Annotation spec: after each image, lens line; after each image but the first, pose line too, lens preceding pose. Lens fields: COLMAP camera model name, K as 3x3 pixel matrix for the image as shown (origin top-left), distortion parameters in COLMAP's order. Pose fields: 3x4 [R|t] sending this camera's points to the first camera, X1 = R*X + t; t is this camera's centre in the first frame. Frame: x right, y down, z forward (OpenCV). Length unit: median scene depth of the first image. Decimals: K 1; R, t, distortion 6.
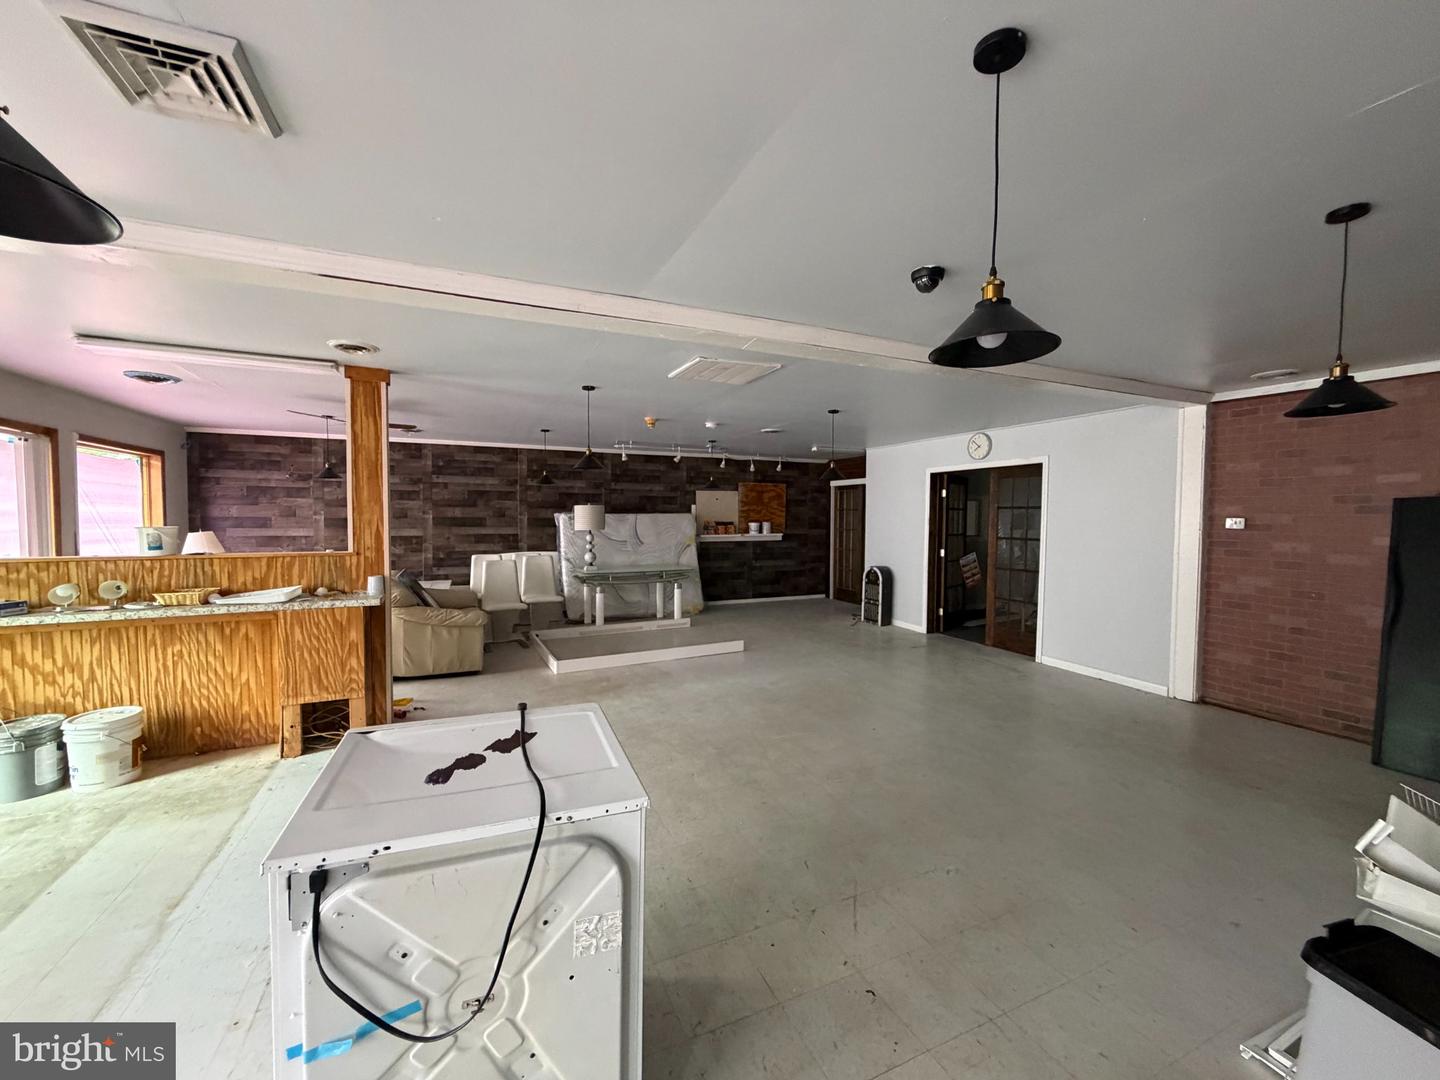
lens RADIAL K [[569.0, 0, 717.7], [0, 569.0, 541.5], [0, 0, 1]] dist [-0.004328, -0.000205]
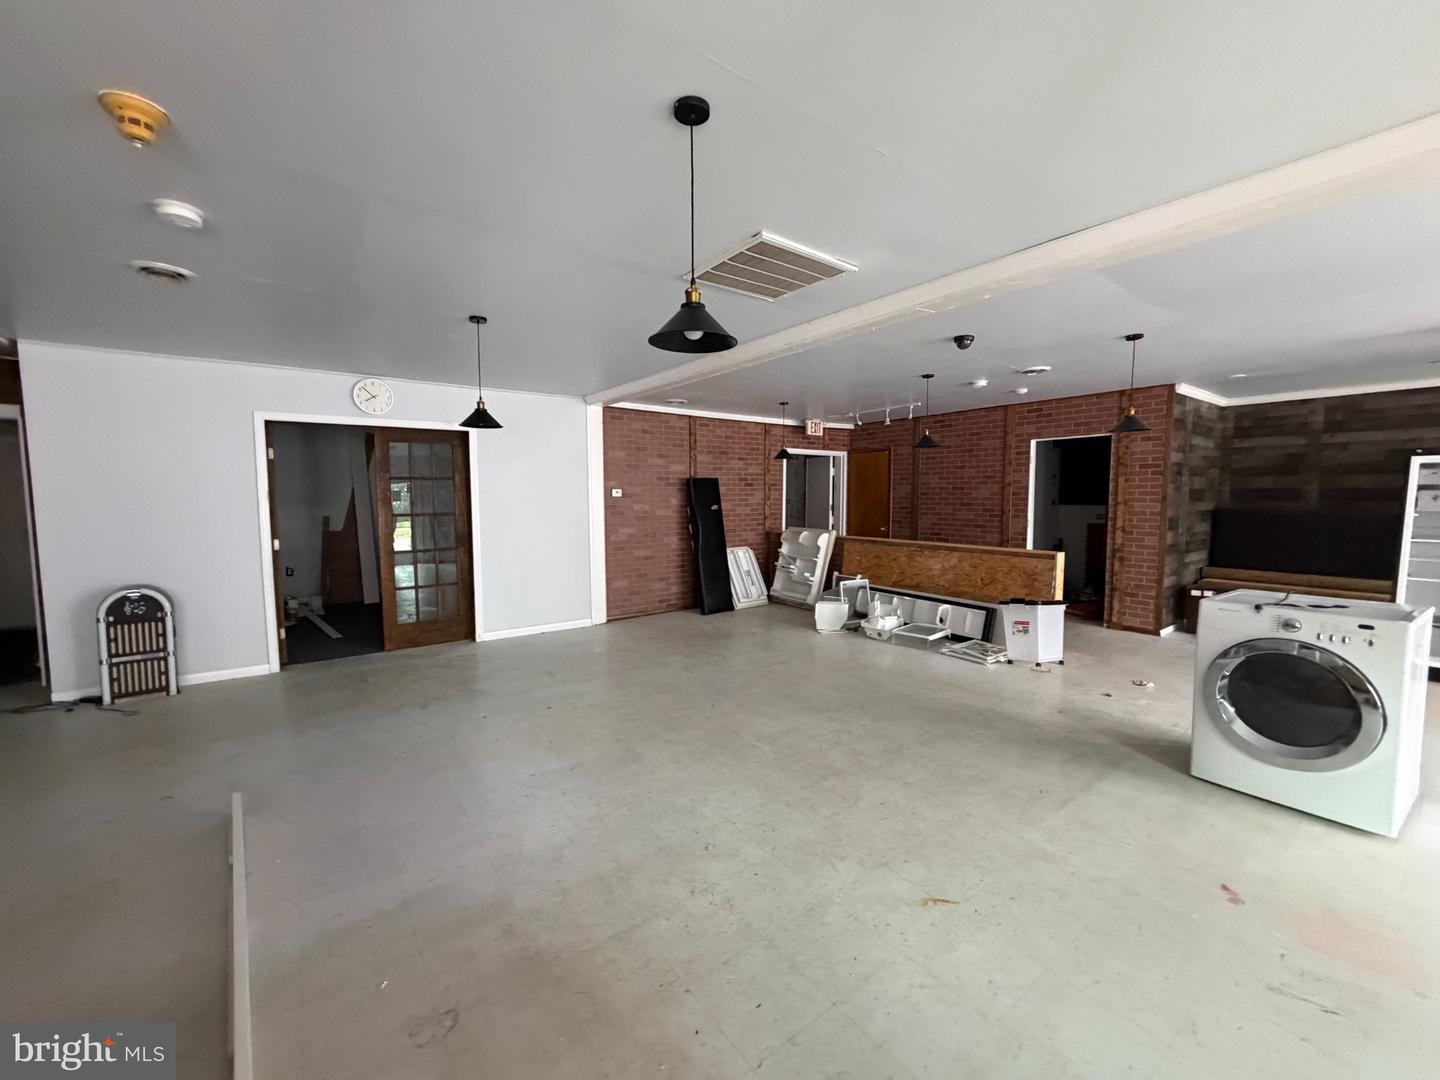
lens RADIAL K [[569.0, 0, 721.6], [0, 569.0, 539.4], [0, 0, 1]] dist [-0.004328, -0.000205]
pose [[-0.214565, -0.083131, 0.973166, -0.600334], [0.048550, 0.994232, 0.095635, -0.041090], [-0.975502, 0.067767, -0.209291, 1.081729]]
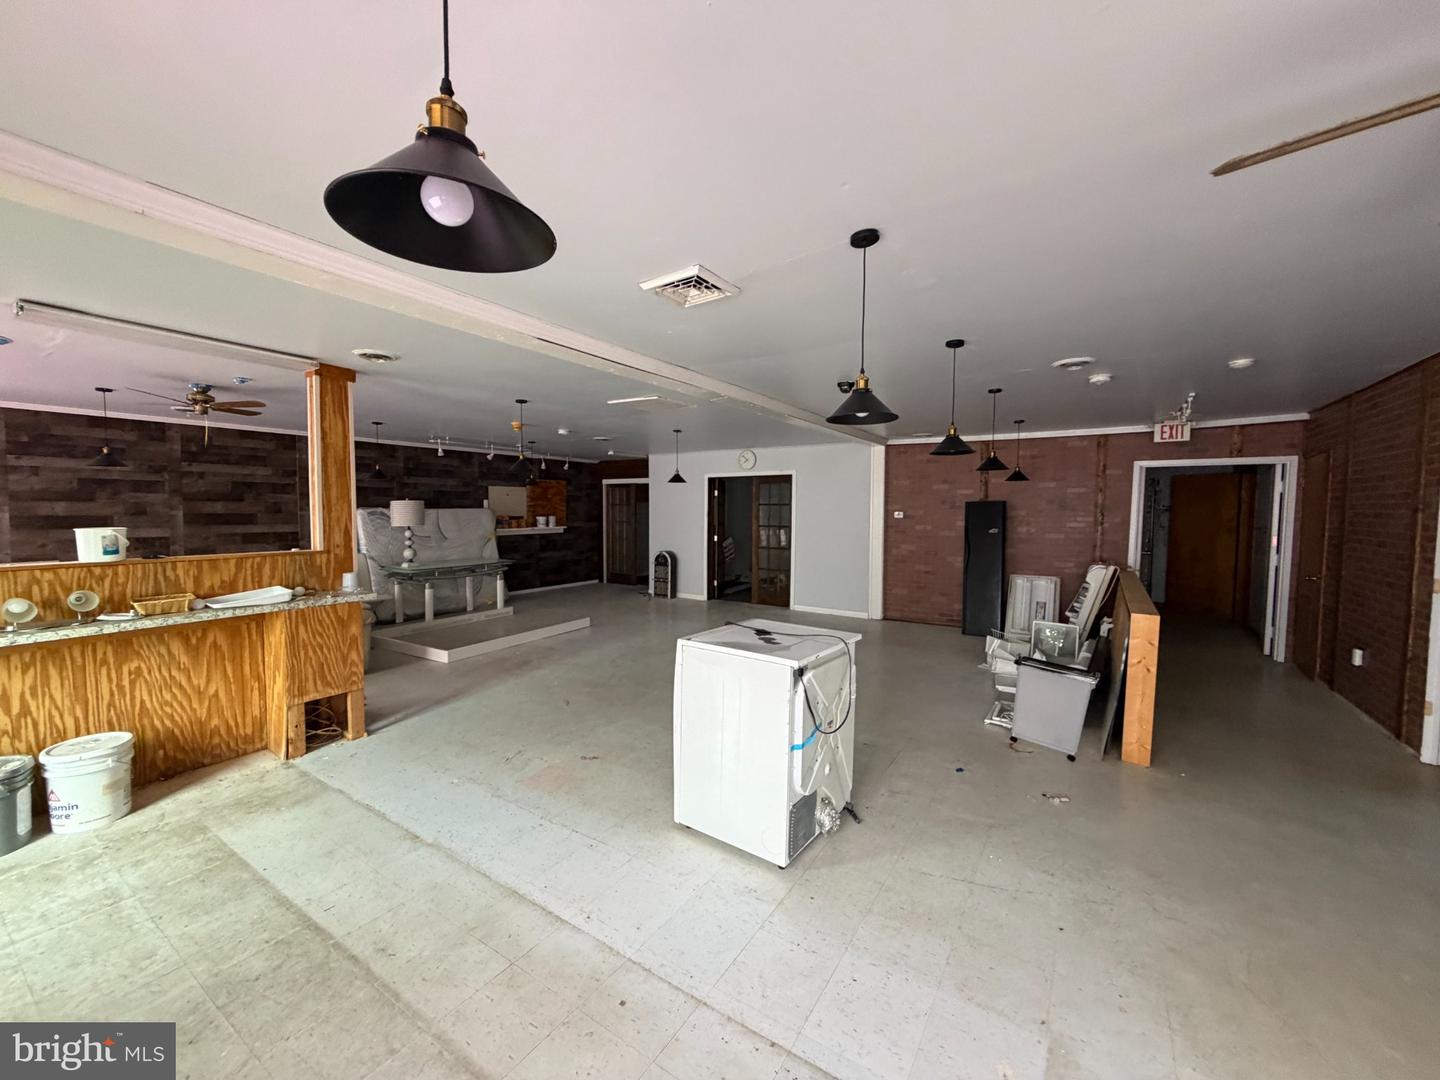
lens RADIAL K [[569.0, 0, 717.0], [0, 569.0, 541.4], [0, 0, 1]] dist [-0.004328, -0.000205]
pose [[0.842092, -0.032233, 0.538369, -0.527918], [0.025590, 0.999476, 0.019814, 0.001429], [-0.538726, -0.002908, 0.842476, -0.186871]]
